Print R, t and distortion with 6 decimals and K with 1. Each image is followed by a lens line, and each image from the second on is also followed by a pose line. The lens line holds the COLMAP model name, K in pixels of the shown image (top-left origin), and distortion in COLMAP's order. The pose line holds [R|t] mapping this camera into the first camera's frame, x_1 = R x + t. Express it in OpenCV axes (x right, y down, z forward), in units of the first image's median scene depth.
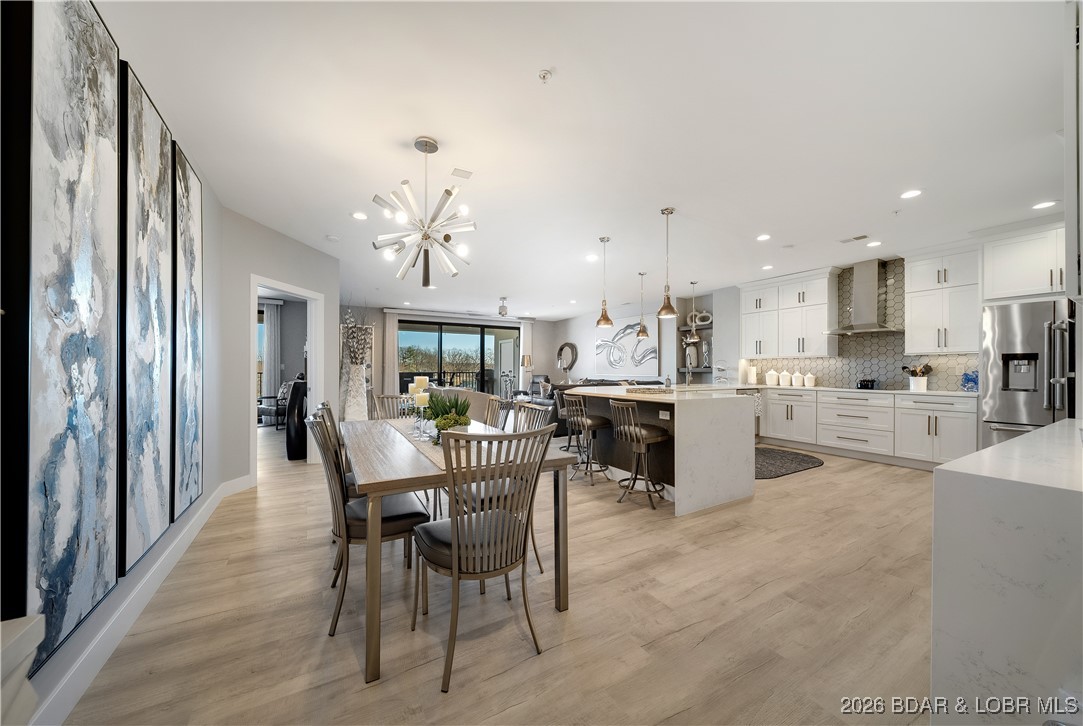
lens RADIAL K [[392.9, 0, 541.5], [0, 392.9, 363.0], [0, 0, 1]] dist [-0.000043, -0.000036]
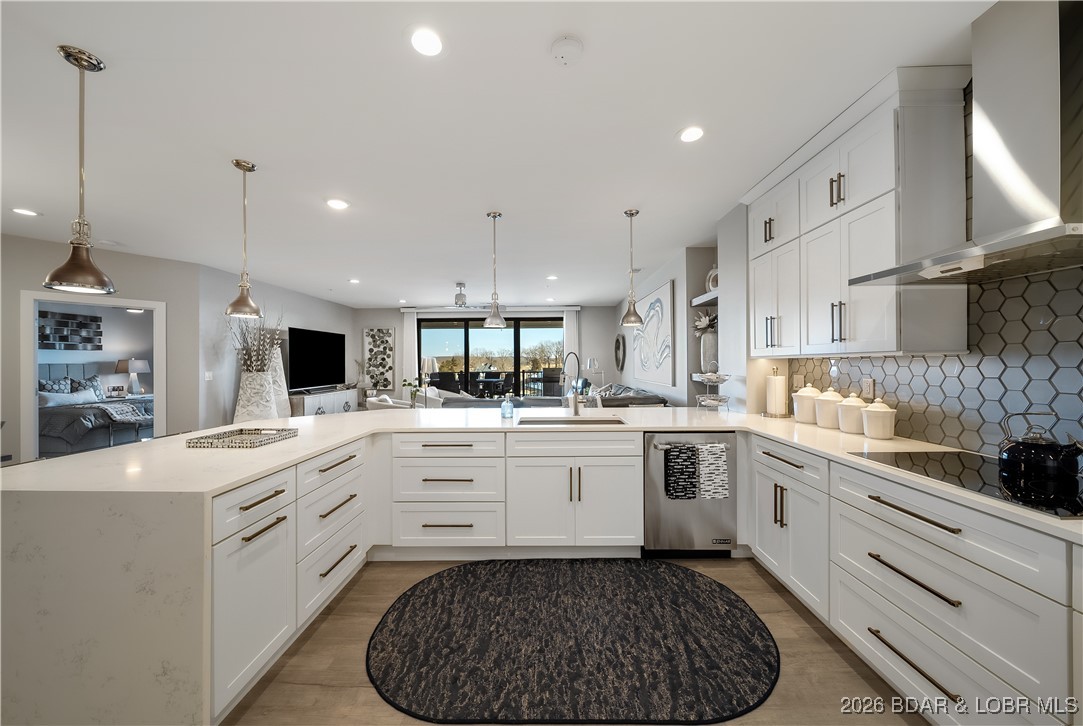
lens RADIAL K [[392.9, 0, 541.5], [0, 392.9, 363.0], [0, 0, 1]] dist [-0.000043, -0.000036]
pose [[0.856178, -0.008125, -0.516618, 0.451235], [0.017601, 0.999755, 0.013447, -0.013239], [0.516382, -0.020606, 0.856111, 0.401801]]
